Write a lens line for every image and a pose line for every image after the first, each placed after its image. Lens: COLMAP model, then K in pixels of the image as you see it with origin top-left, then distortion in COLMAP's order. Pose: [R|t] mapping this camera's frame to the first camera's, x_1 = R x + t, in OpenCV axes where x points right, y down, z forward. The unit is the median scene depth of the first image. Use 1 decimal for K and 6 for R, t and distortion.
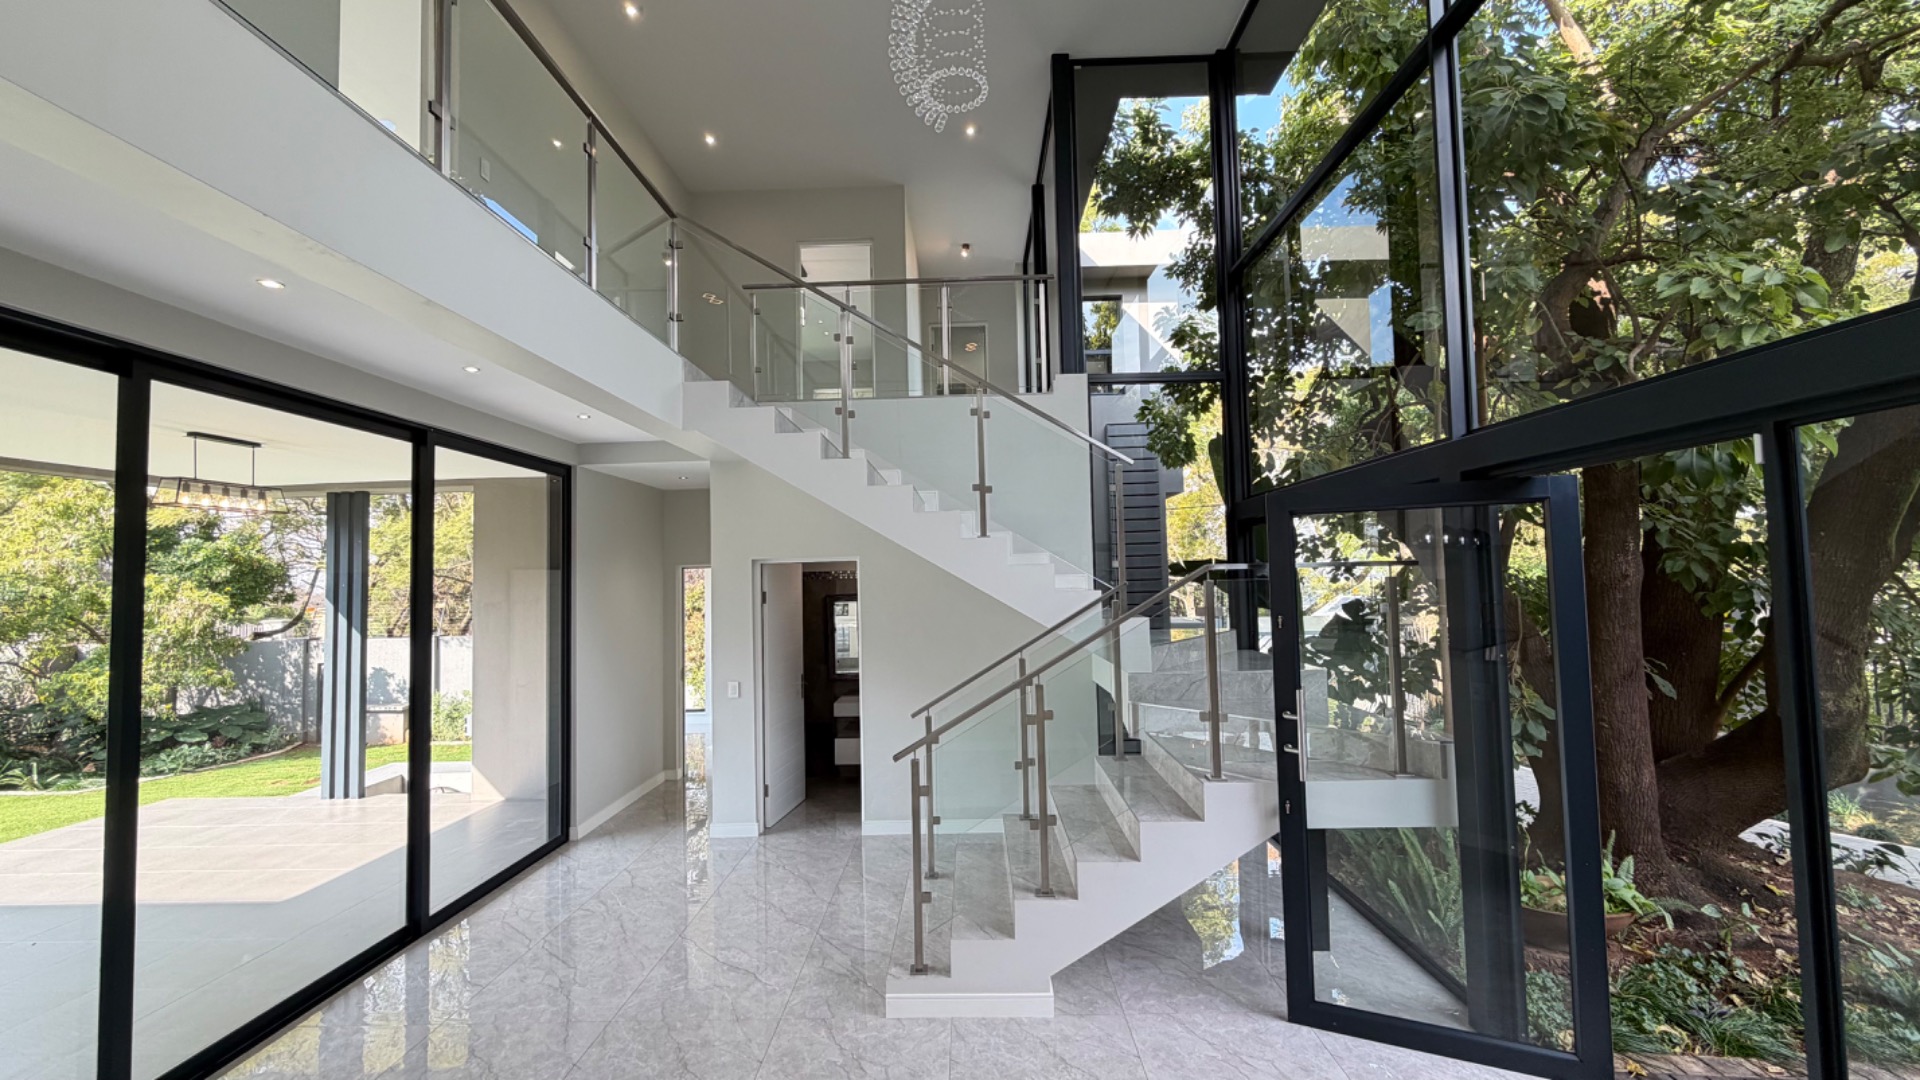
lens RADIAL K [[766.4, 0, 956.0], [0, 766.4, 542.9], [0, 0, 1]] dist [-0.001932, 0.000168]
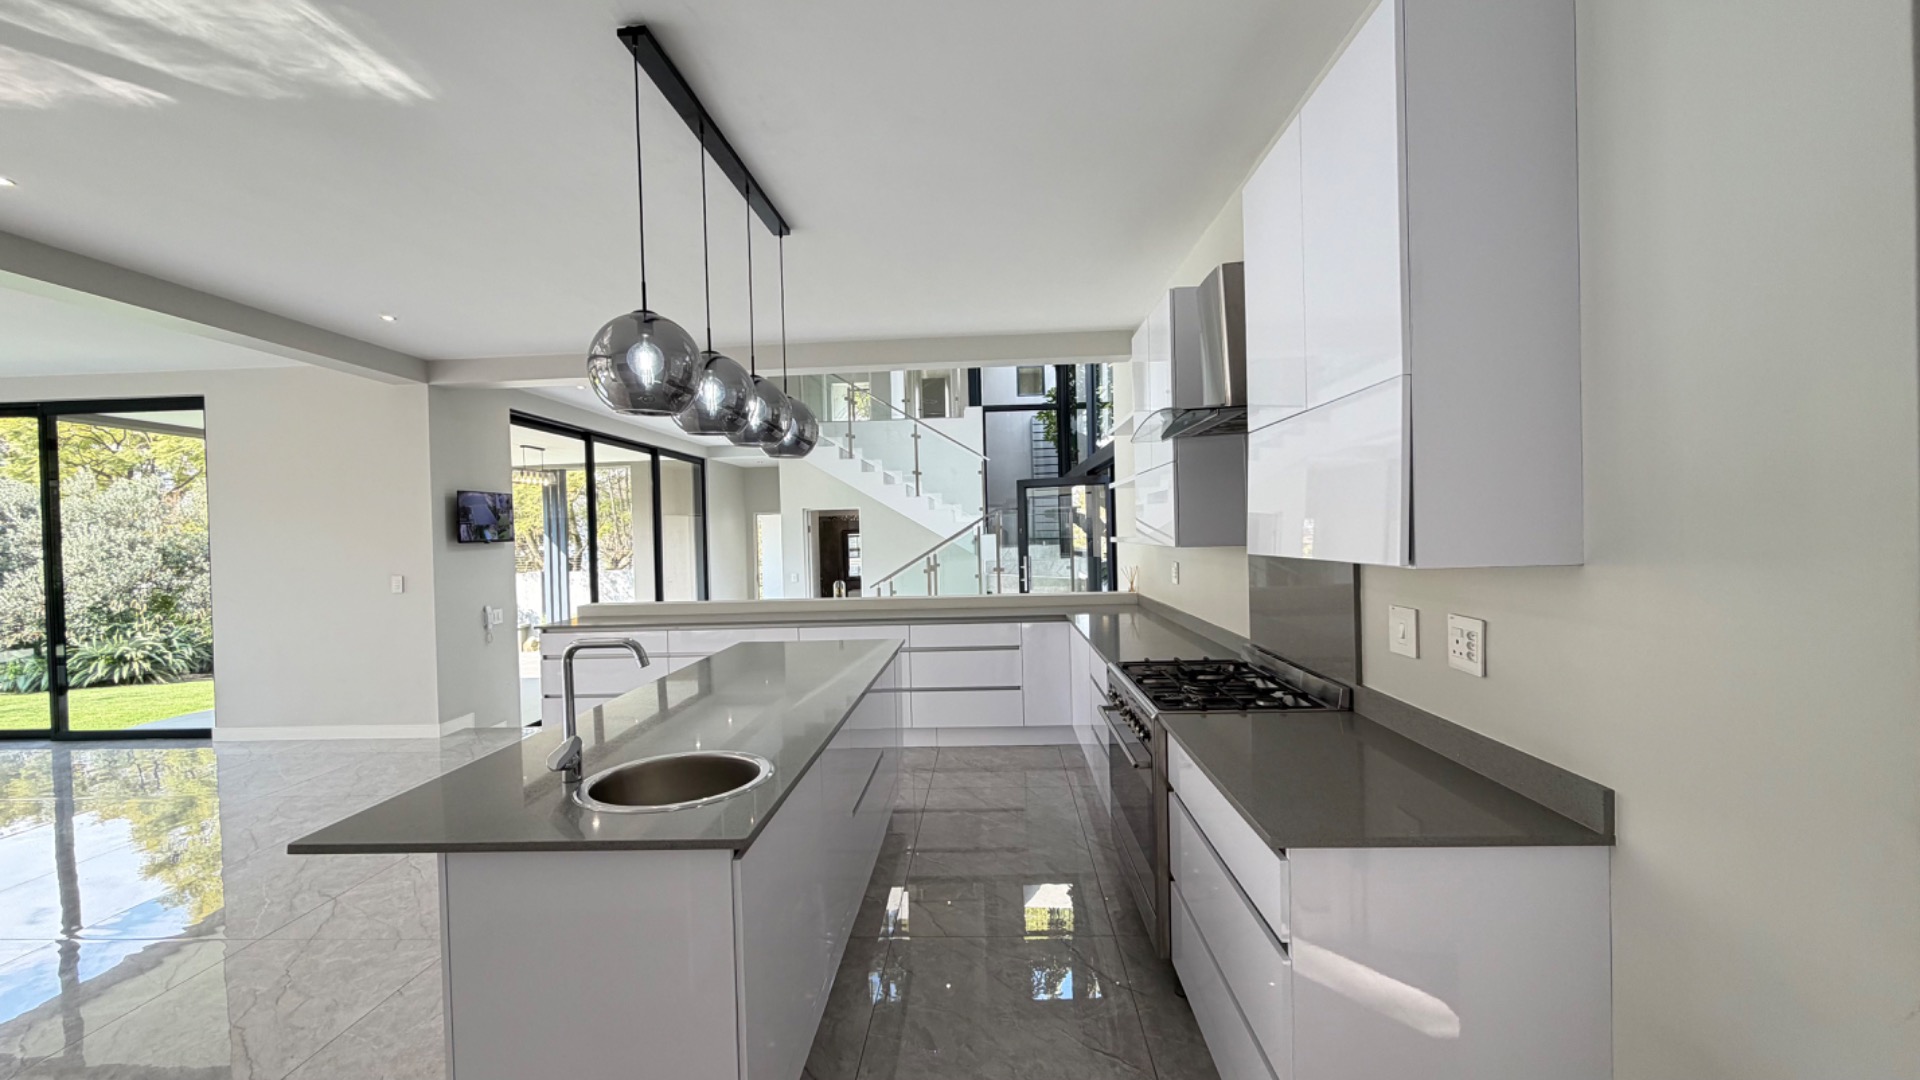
lens RADIAL K [[766.4, 0, 954.1], [0, 766.4, 548.2], [0, 0, 1]] dist [-0.001932, 0.000168]
pose [[0.999990, -0.002727, 0.003552, 0.102131], [0.002527, 0.998484, 0.054978, 0.015607], [-0.003697, -0.054969, 0.998481, -0.874717]]
